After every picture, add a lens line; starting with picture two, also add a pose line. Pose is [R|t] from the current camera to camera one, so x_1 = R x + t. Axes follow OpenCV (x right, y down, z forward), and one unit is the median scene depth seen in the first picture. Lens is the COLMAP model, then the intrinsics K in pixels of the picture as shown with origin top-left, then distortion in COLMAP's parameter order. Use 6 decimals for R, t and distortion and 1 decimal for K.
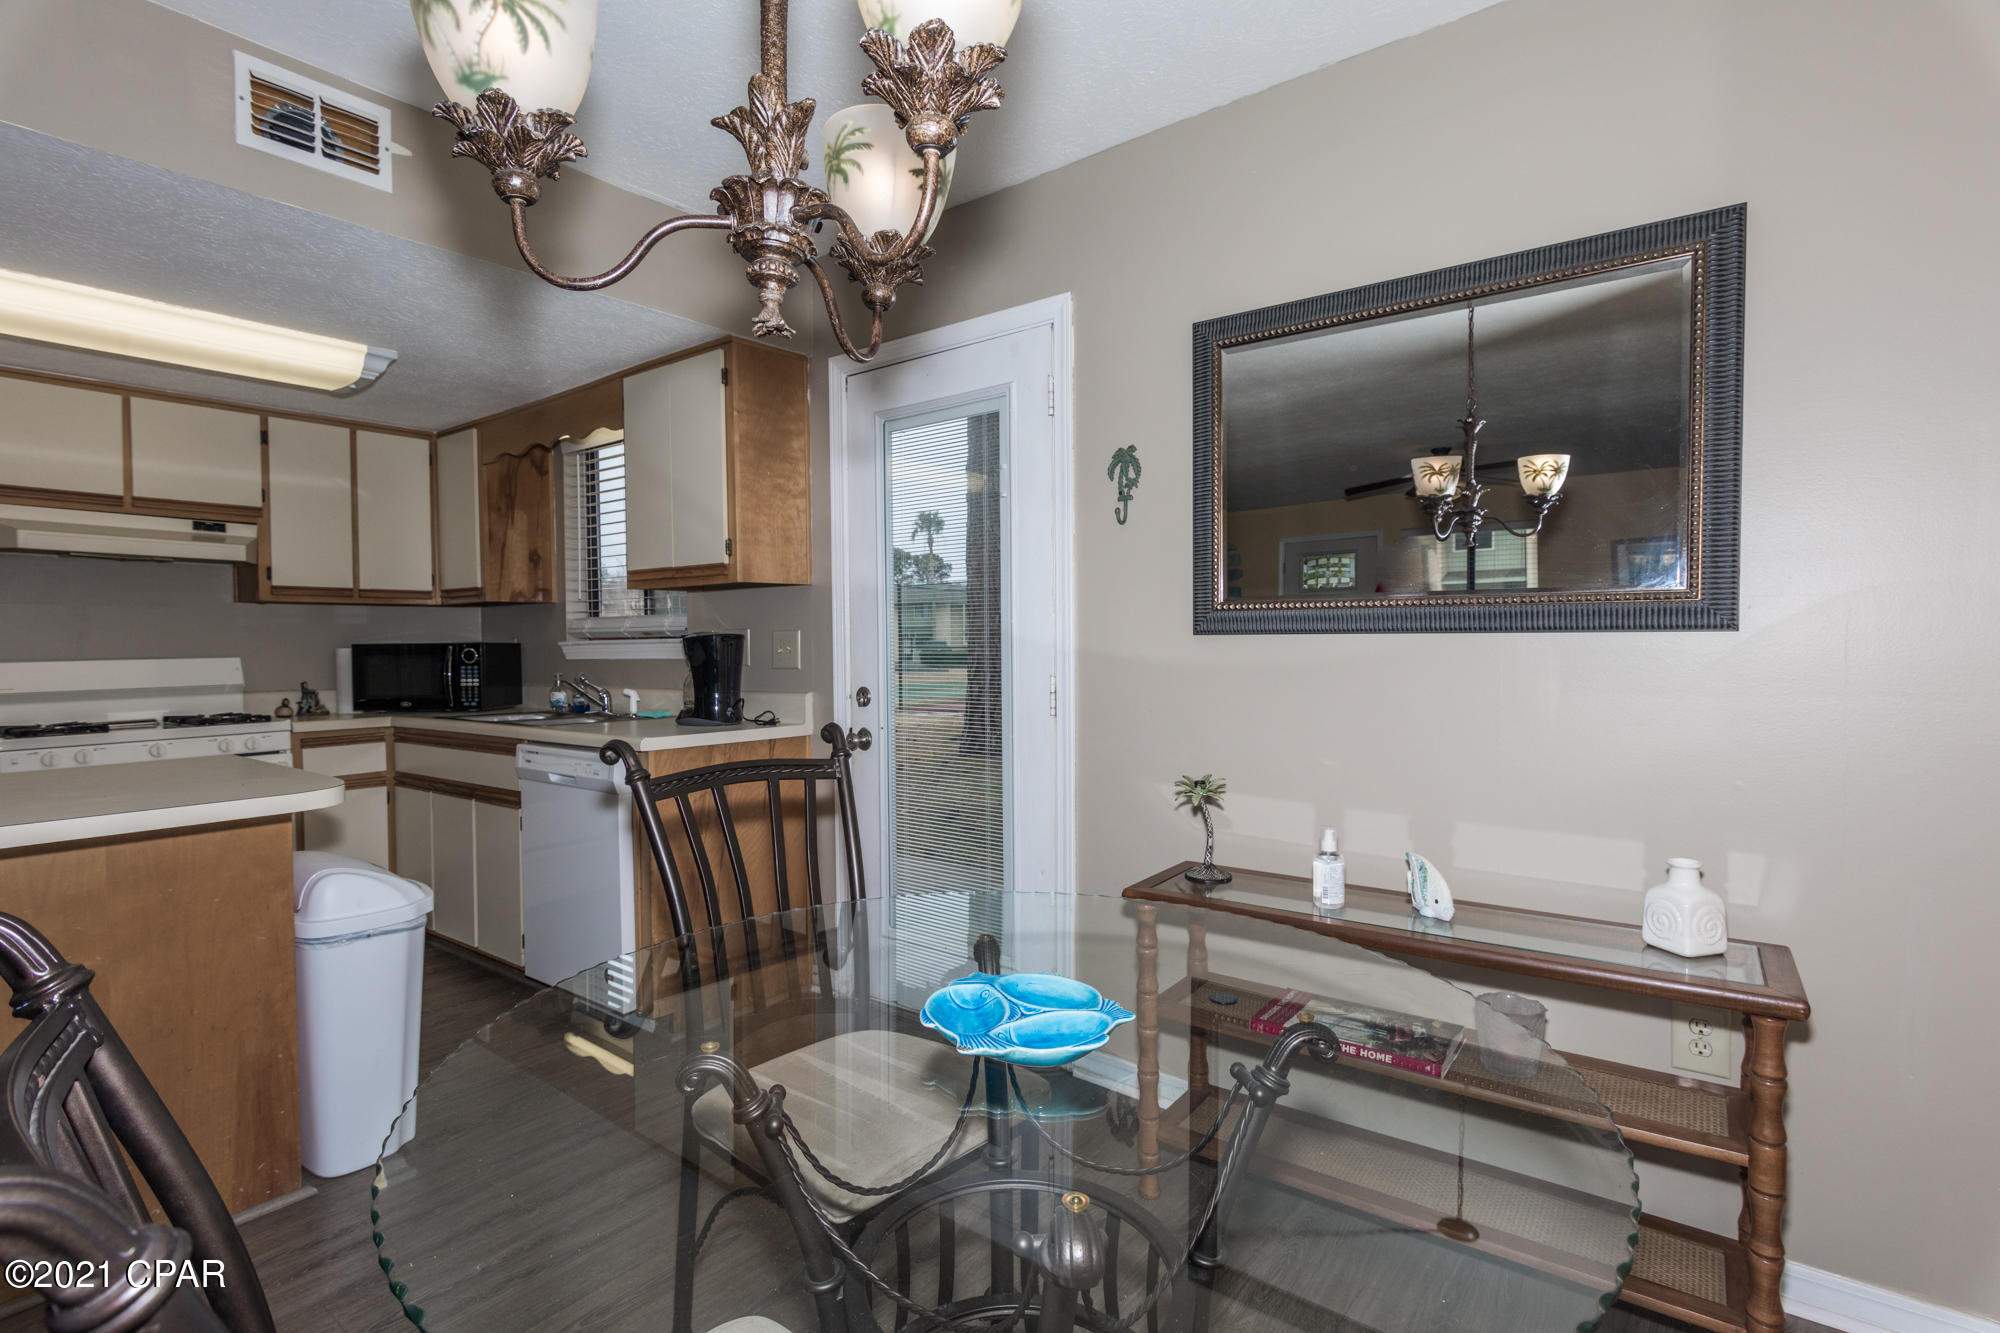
lens RADIAL K [[968.5, 0, 996.4], [0, 968.5, 664.3], [0, 0, 1]] dist [0.005064, -0.001242]
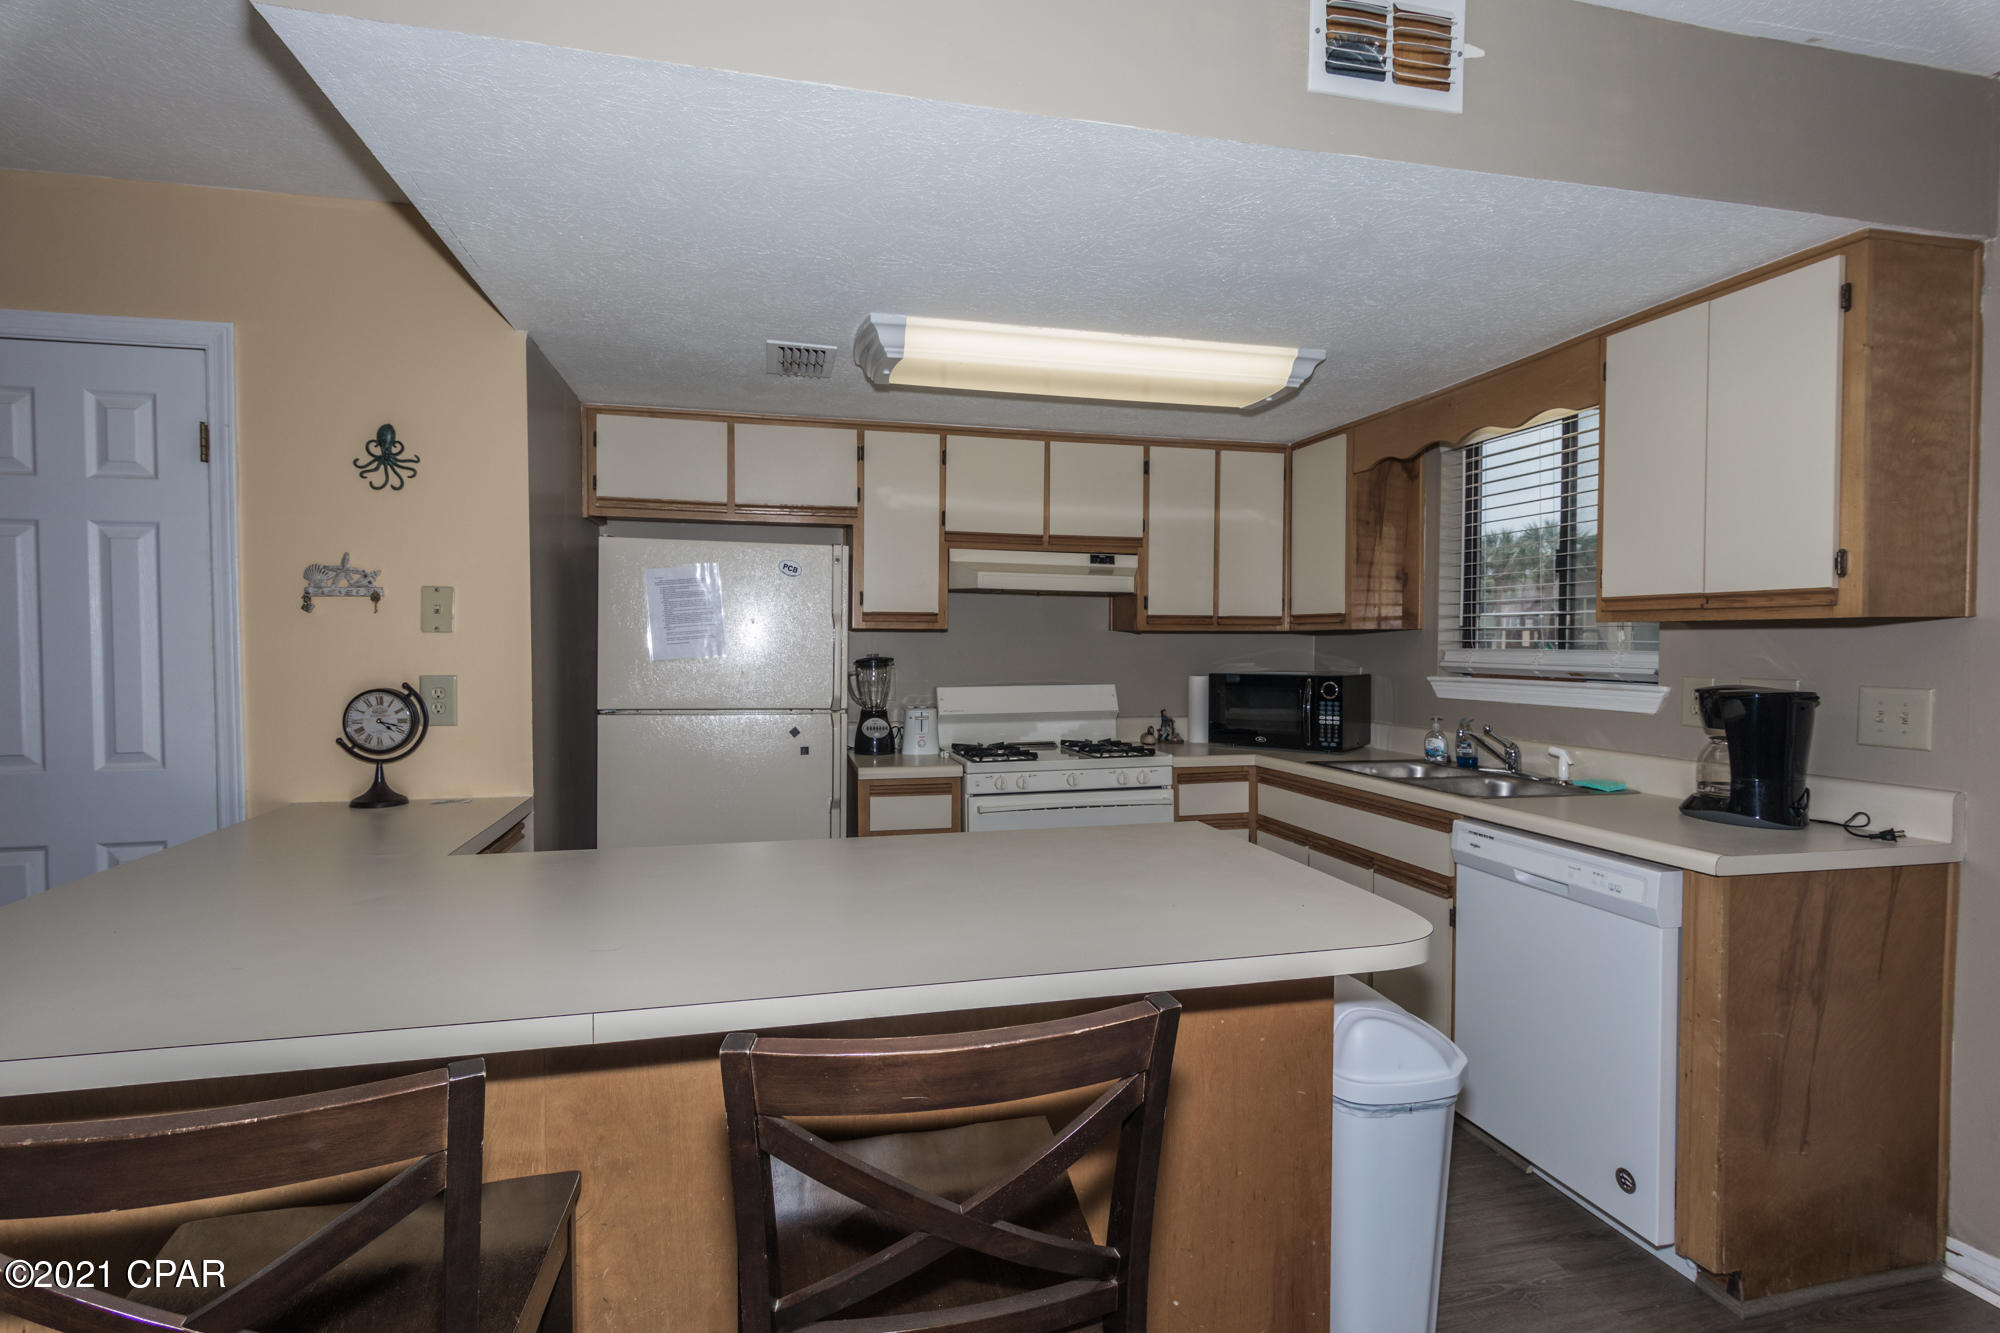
lens RADIAL K [[977.0, 0, 1000.0], [0, 977.0, 666.5], [0, 0, 1]] dist [-0.003182, -0.000779]
pose [[0.785090, 0.024973, -0.618878, -0.247569], [-0.022981, 0.999673, 0.011186, -0.036892], [0.618955, 0.005441, 0.785407, 0.116983]]
